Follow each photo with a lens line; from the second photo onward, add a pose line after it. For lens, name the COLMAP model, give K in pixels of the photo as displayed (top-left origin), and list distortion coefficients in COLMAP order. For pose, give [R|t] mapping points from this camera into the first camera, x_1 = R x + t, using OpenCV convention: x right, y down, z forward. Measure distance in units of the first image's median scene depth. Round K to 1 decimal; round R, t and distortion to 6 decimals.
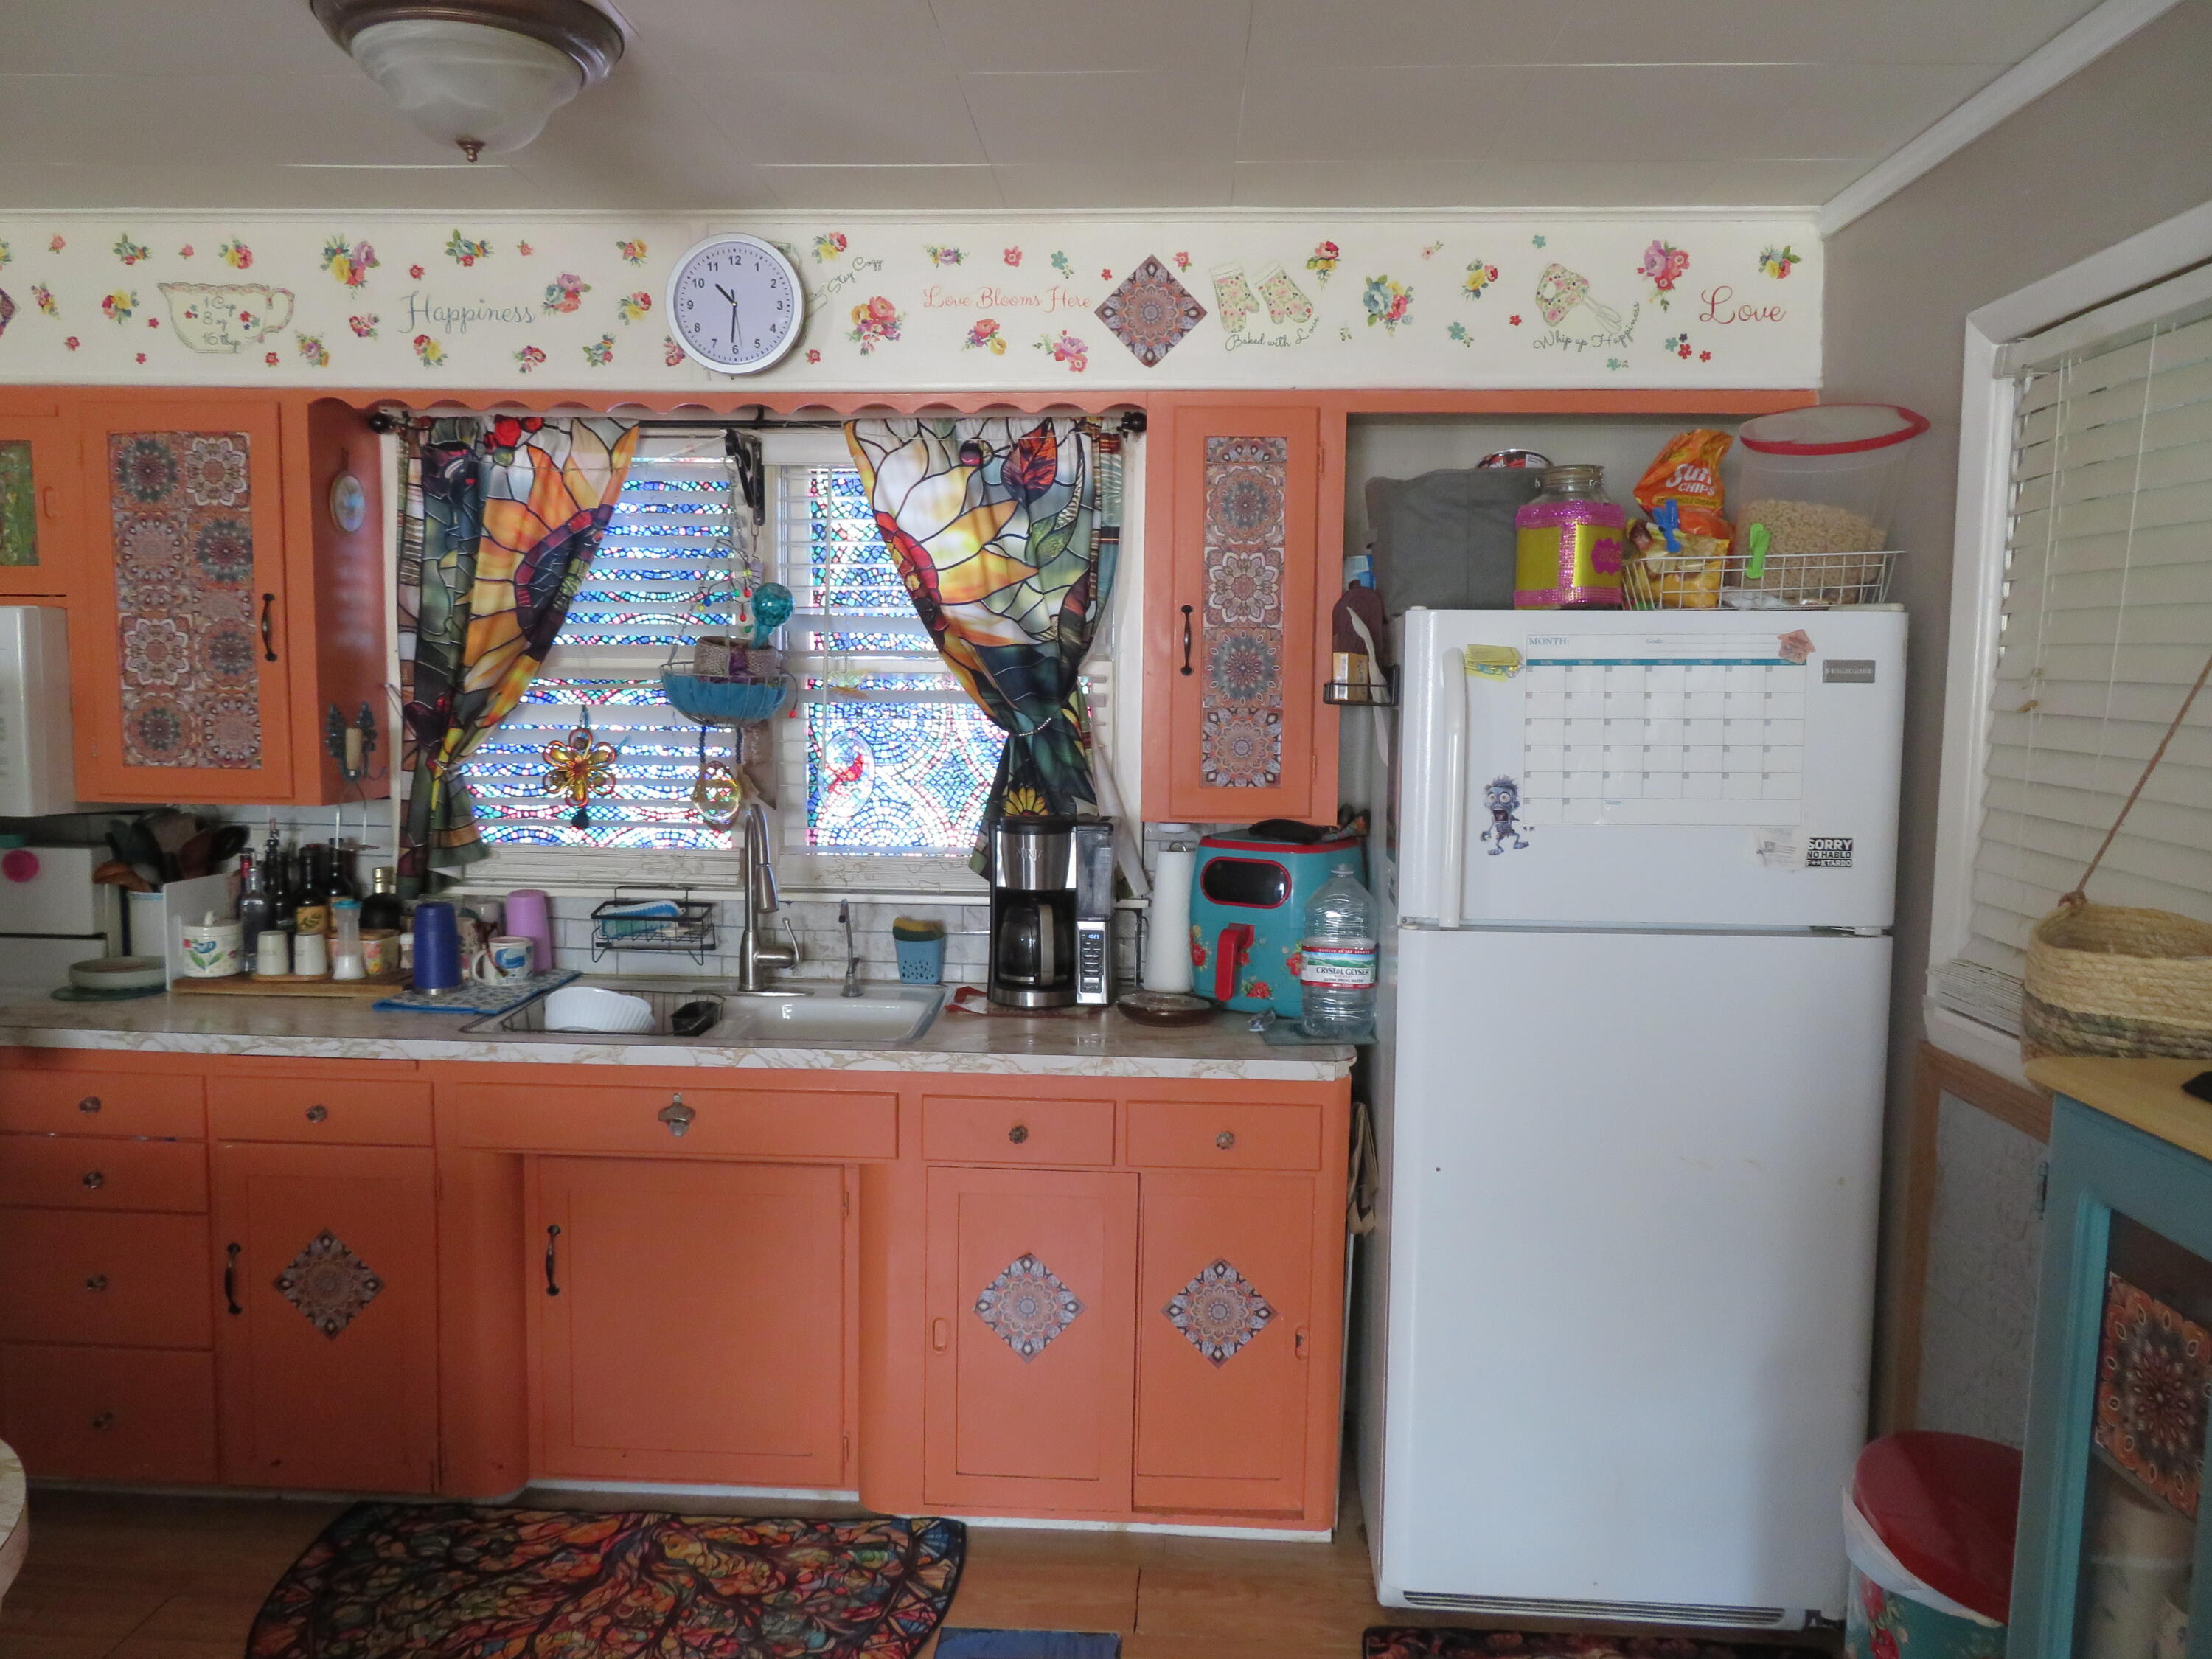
lens RADIAL K [[1579.1, 0, 1107.7], [0, 1579.1, 825.5], [0, 0, 1]] dist [-0.010636, 0.002528]
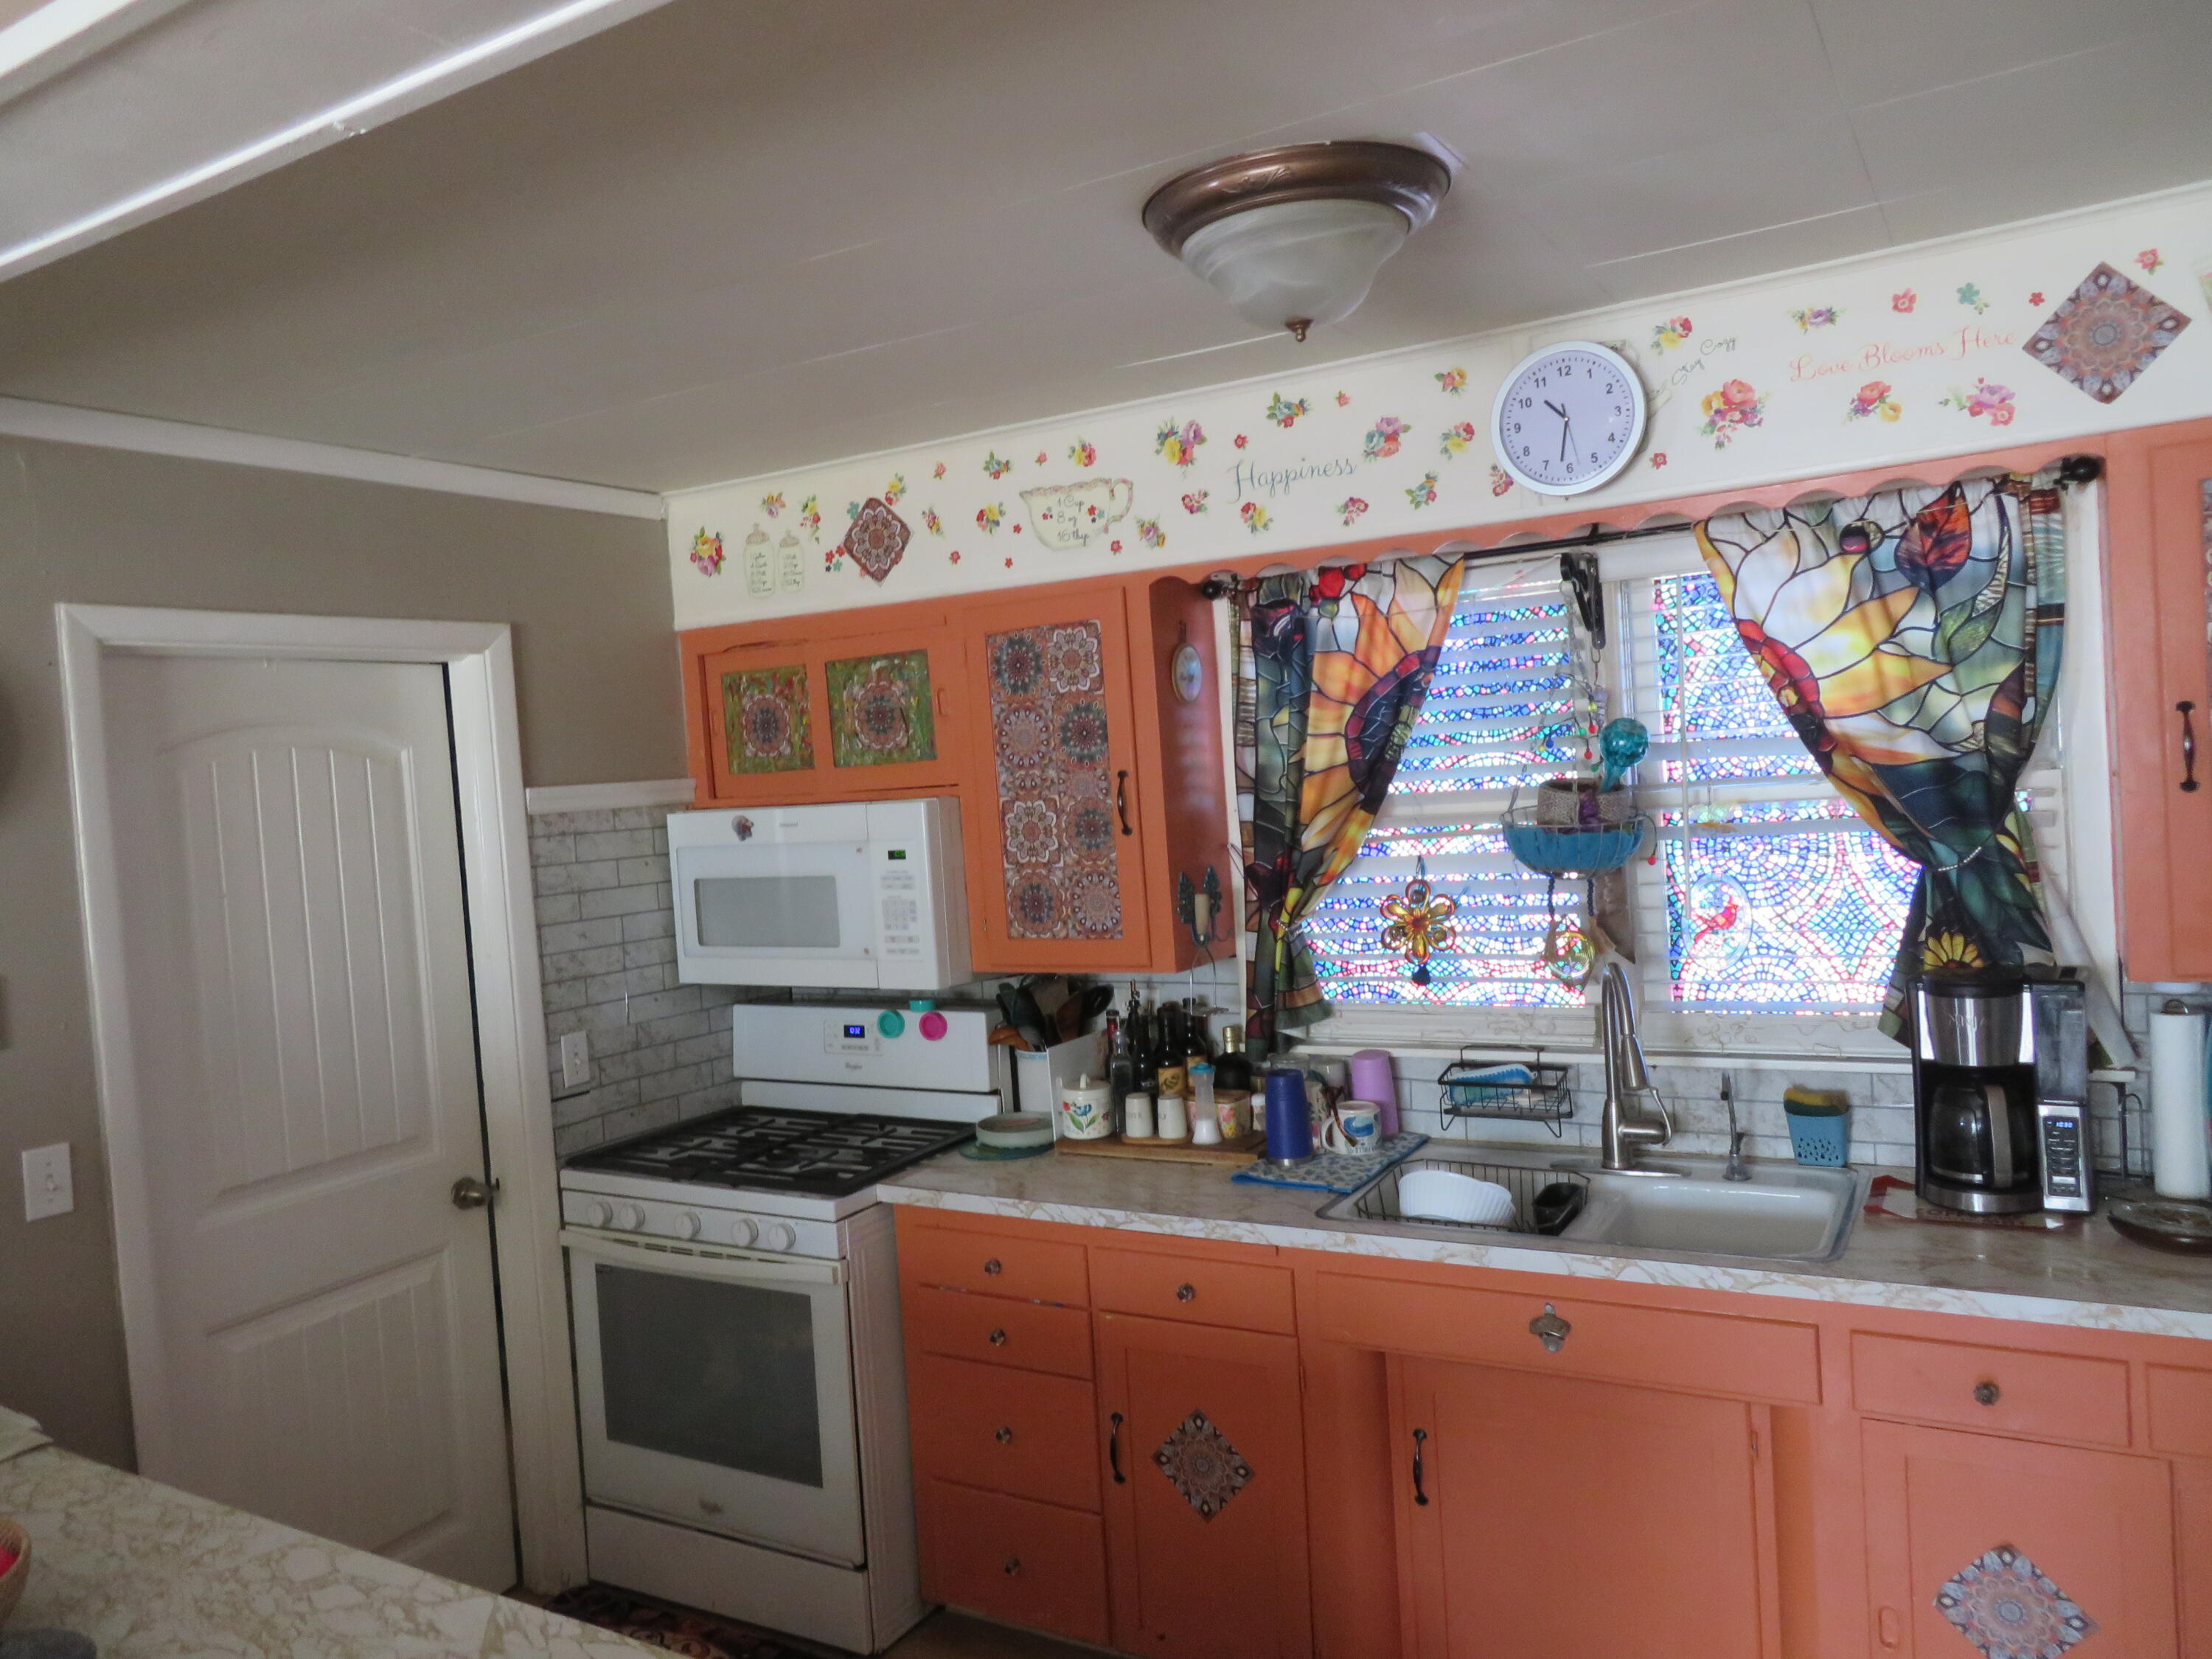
lens RADIAL K [[1579.1, 0, 1105.2], [0, 1579.1, 829.8], [0, 0, 1]] dist [-0.010636, 0.002528]
pose [[0.877713, -0.054607, -0.476065, -0.047568], [0.037301, 0.998257, -0.045733, -0.059208], [0.477733, 0.022382, 0.878220, 0.078317]]
